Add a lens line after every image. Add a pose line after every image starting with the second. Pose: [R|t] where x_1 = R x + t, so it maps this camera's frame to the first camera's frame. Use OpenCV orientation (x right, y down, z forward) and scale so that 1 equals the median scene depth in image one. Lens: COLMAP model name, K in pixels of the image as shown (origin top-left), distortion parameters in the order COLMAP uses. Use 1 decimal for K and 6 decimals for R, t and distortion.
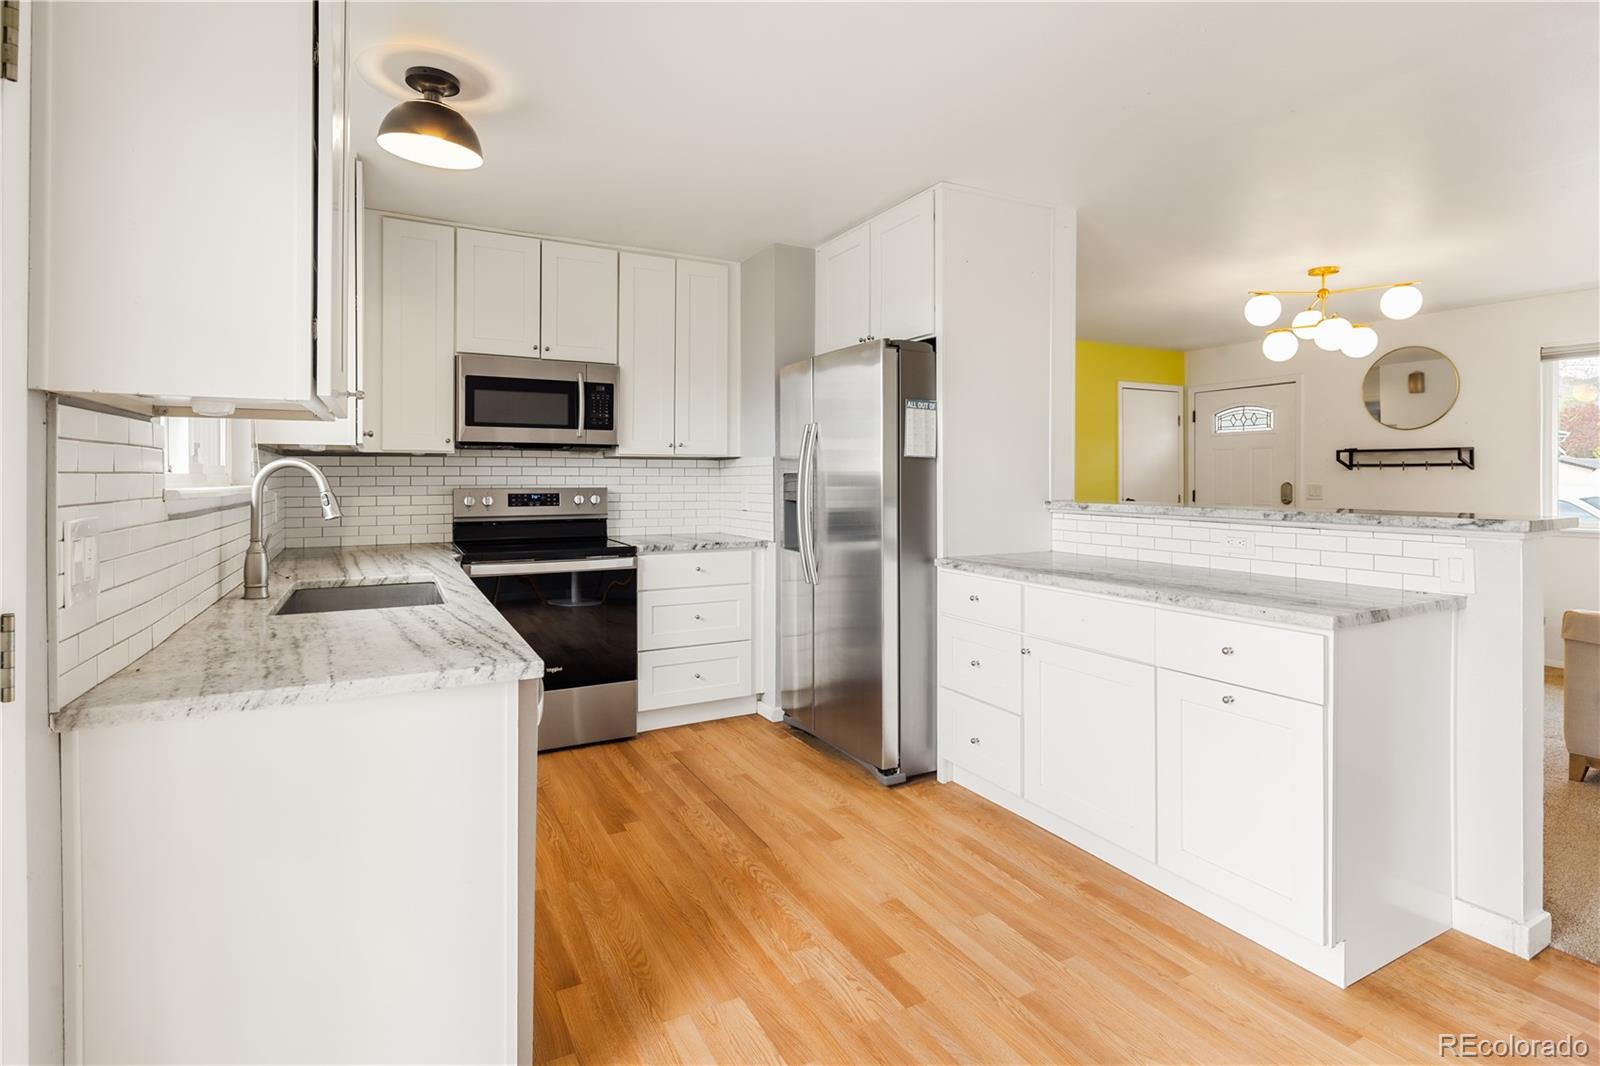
lens RADIAL K [[776.8, 0, 803.3], [0, 776.8, 476.5], [0, 0, 1]] dist [-0.000065, -0.000380]
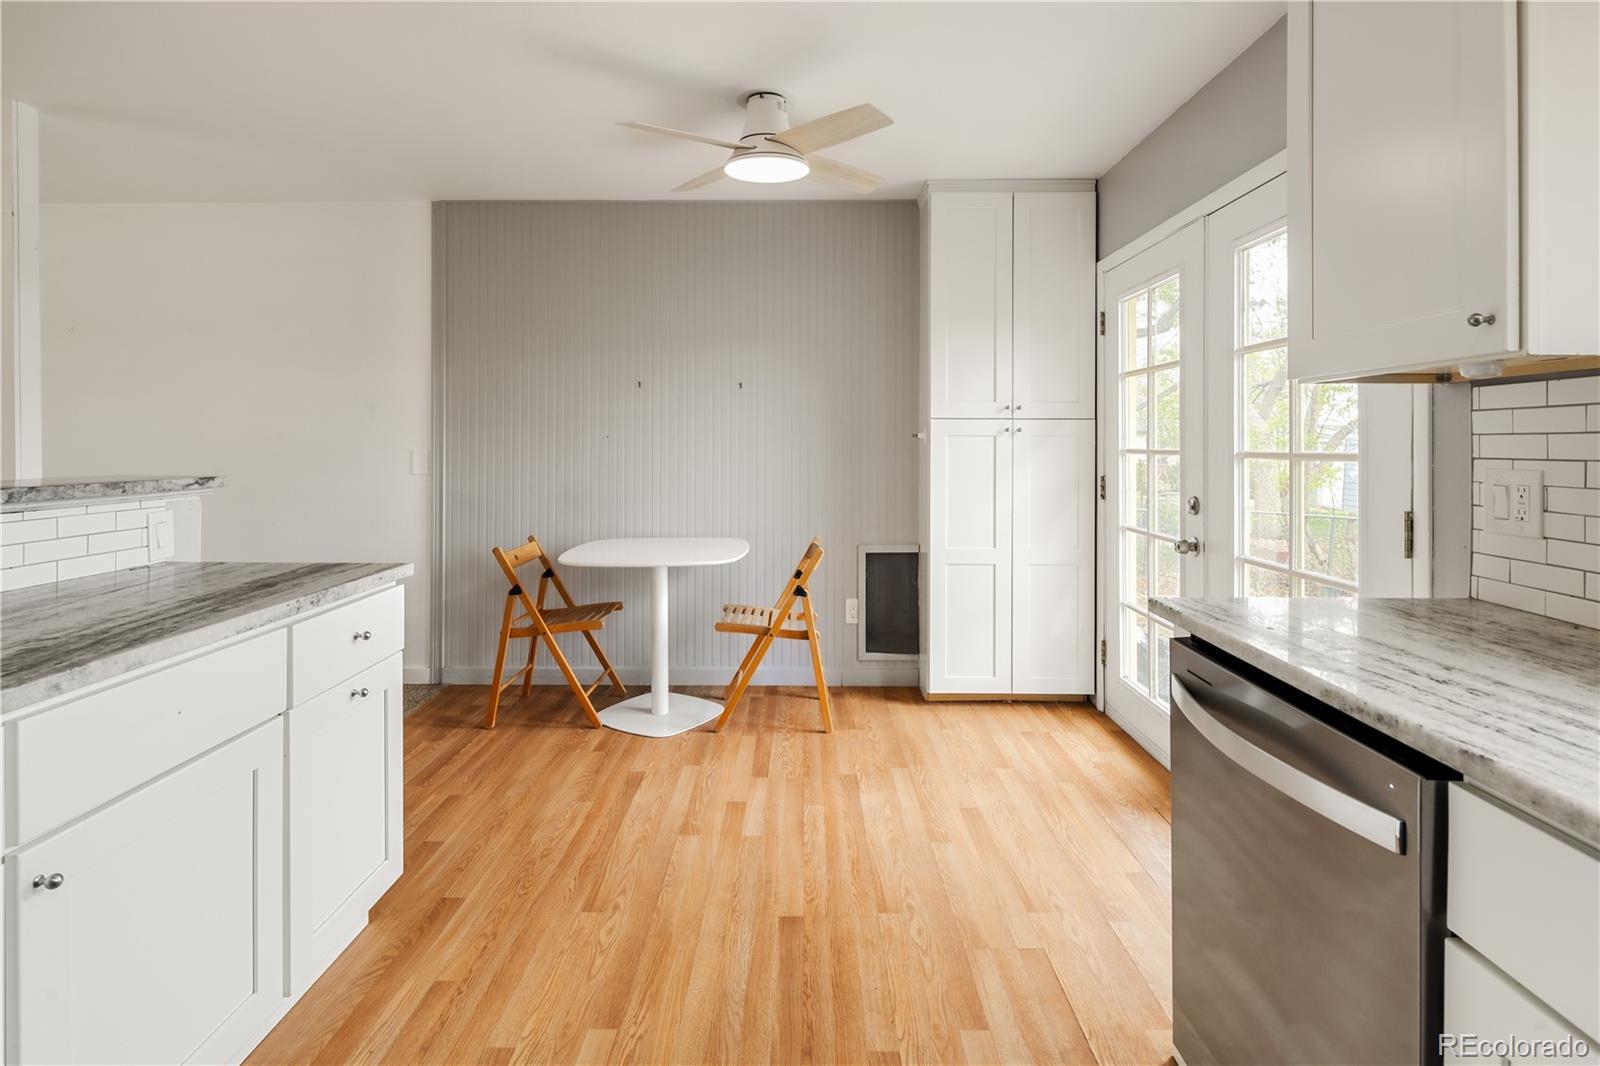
lens RADIAL K [[771.5, 0, 788.1], [0, 771.5, 439.5], [0, 0, 1]] dist [0.003101, -0.005194]
pose [[-0.868896, 0.000090, 0.494994, -0.158948], [-0.002683, 0.999984, -0.004891, 0.004250], [-0.494987, -0.005577, -0.868883, 0.819445]]
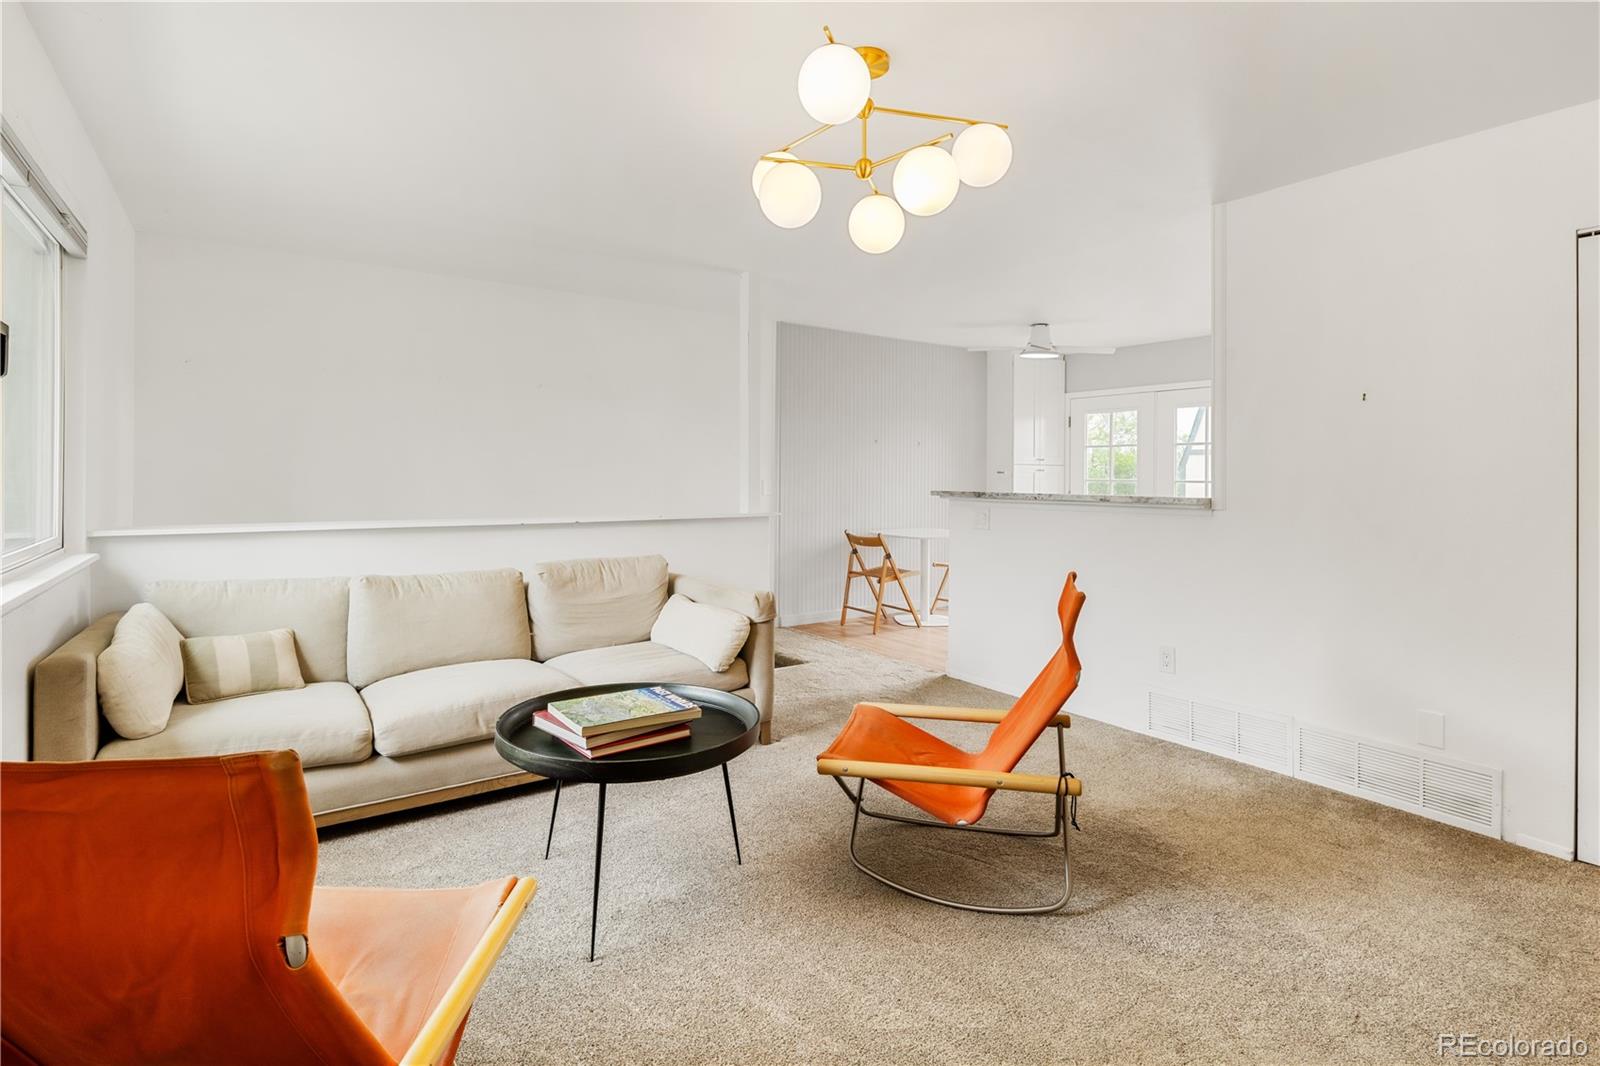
lens RADIAL K [[786.4, 0, 794.8], [0, 786.4, 476.5], [0, 0, 1]] dist [0.001228, -0.001444]
pose [[-0.993867, -0.007165, -0.110345, 0.934599], [-0.007374, 0.999972, 0.001483, 0.005940], [0.110332, 0.002287, -0.993892, 1.829983]]
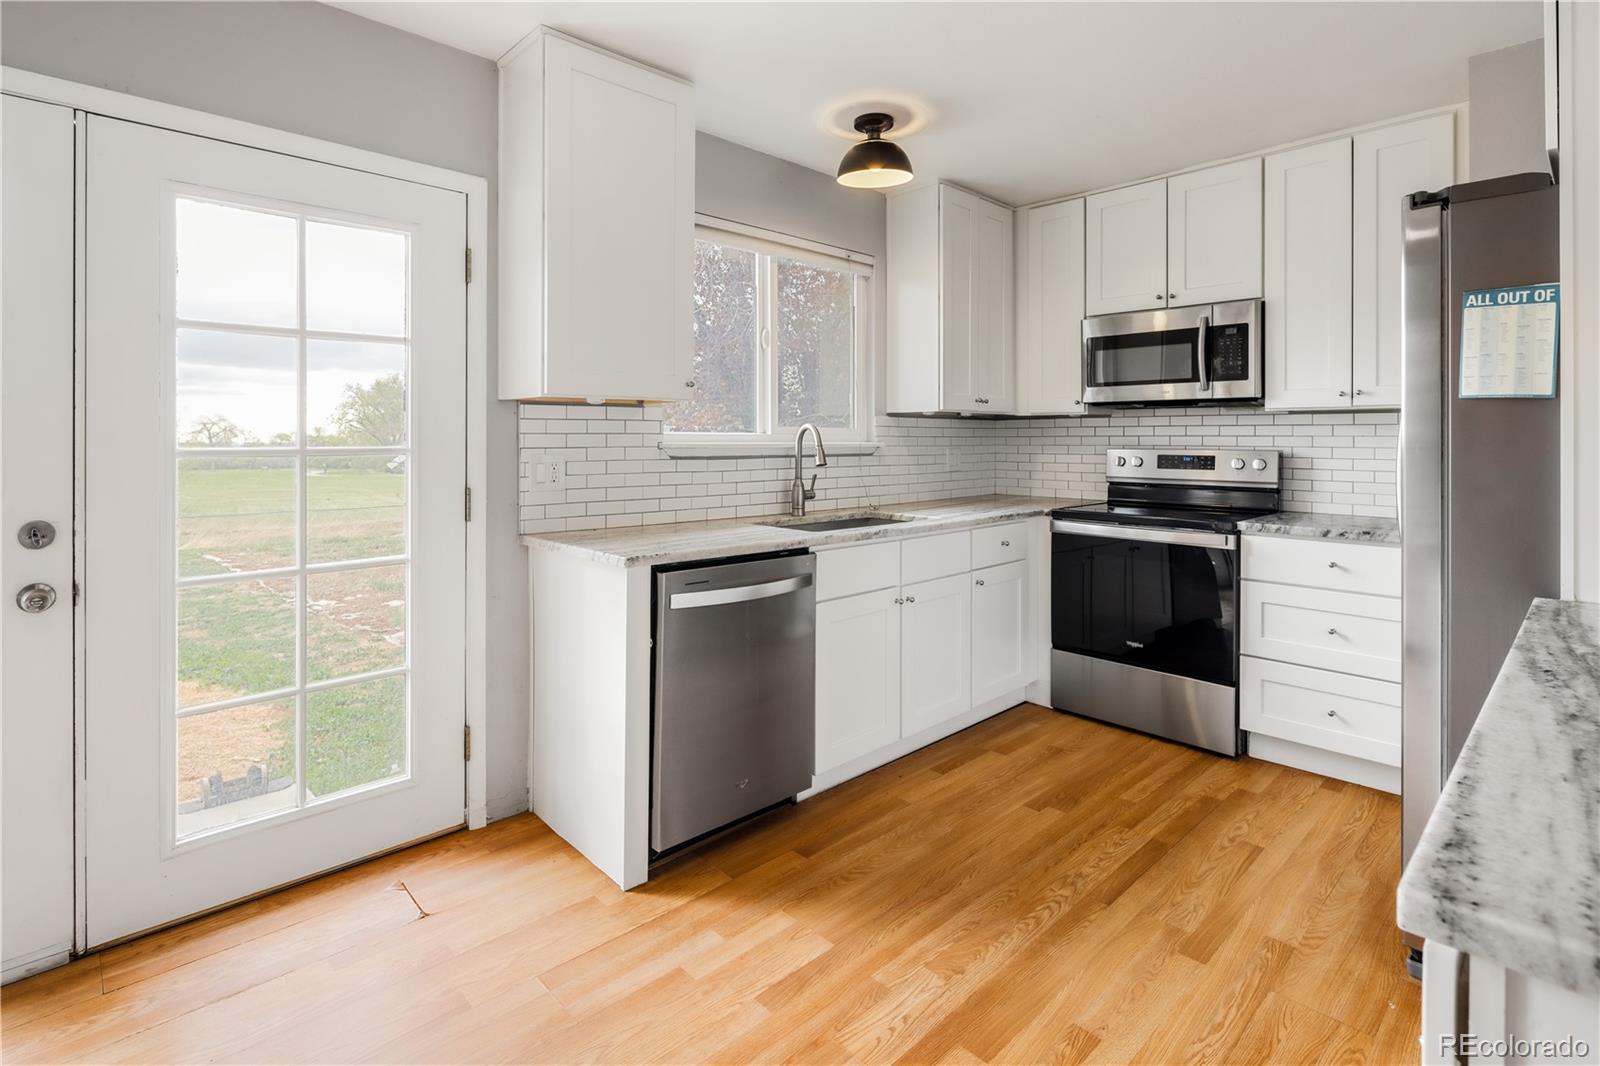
lens RADIAL K [[786.6, 0, 793.8], [0, 786.6, 435.6], [0, 0, 1]] dist [-0.000462, -0.001573]
pose [[0.259580, -0.002317, -0.965719, 0.443141], [-0.001016, 0.999996, -0.002673, 0.001995], [0.965721, 0.001675, 0.259576, 0.333291]]
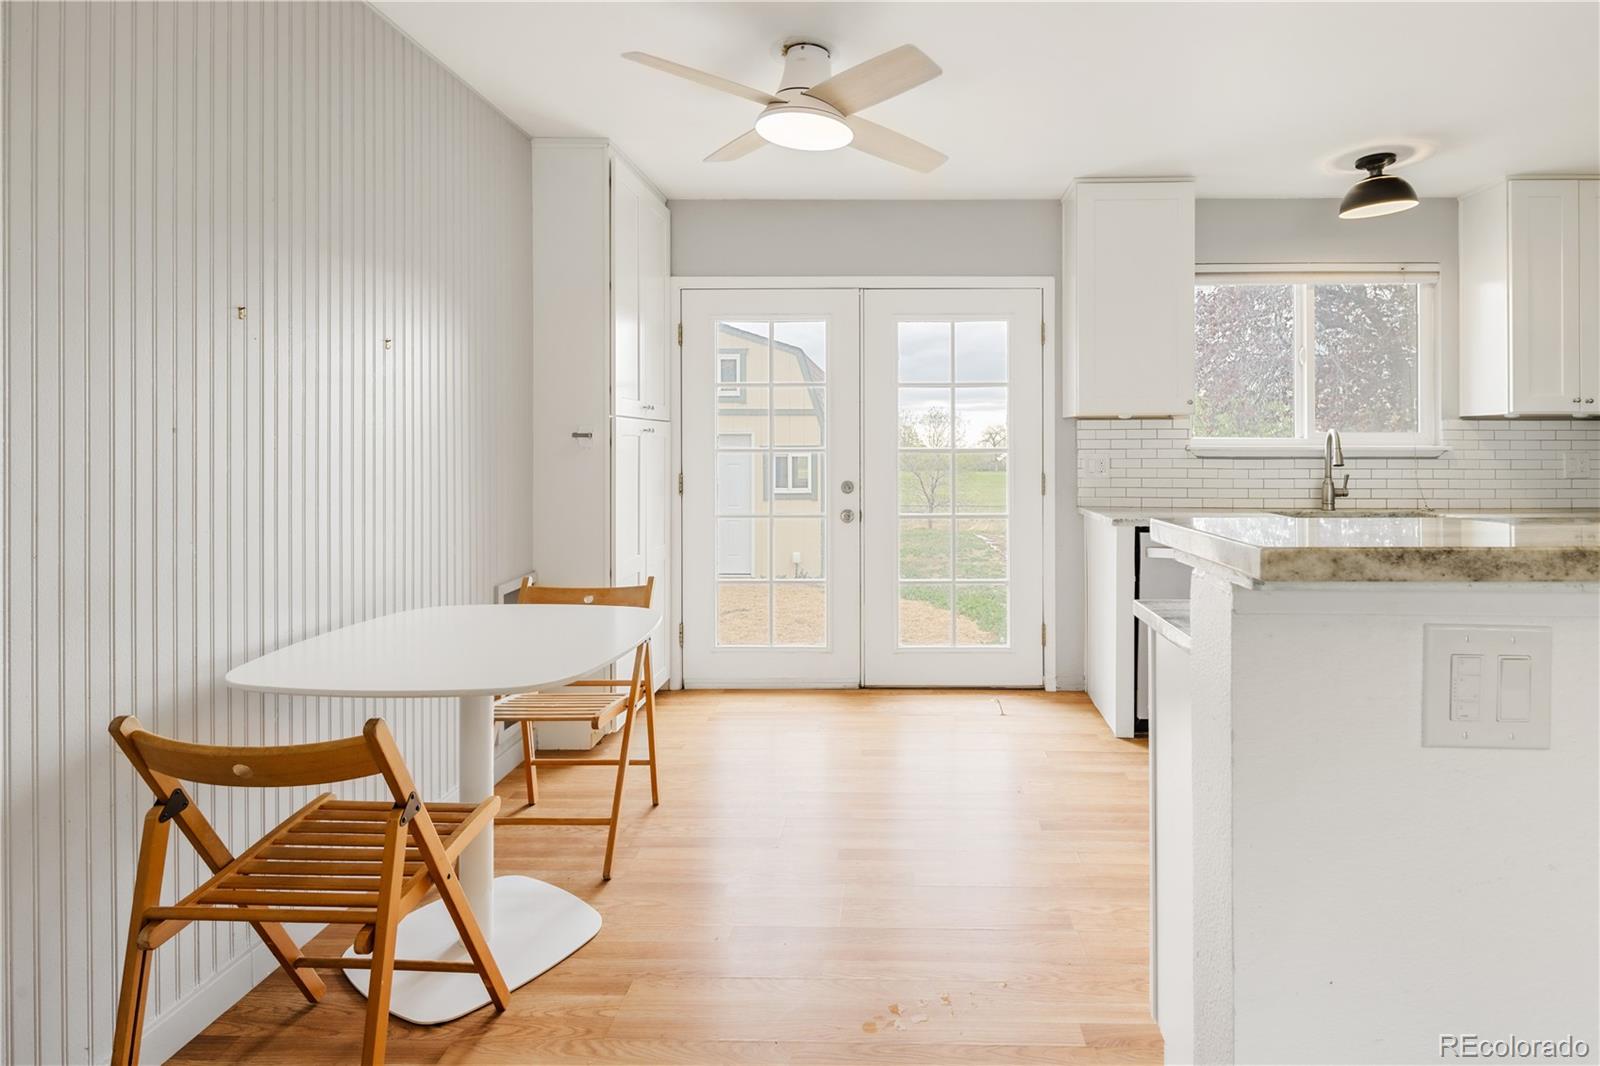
lens RADIAL K [[804.7, 0, 873.1], [0, 804.7, 442.6], [0, 0, 1]] dist [0.000315, -0.000303]
pose [[-0.500873, -0.000980, -0.865520, 0.769132], [0.001630, 0.999997, -0.002076, 0.004254], [0.865519, -0.002450, -0.500870, 0.576252]]
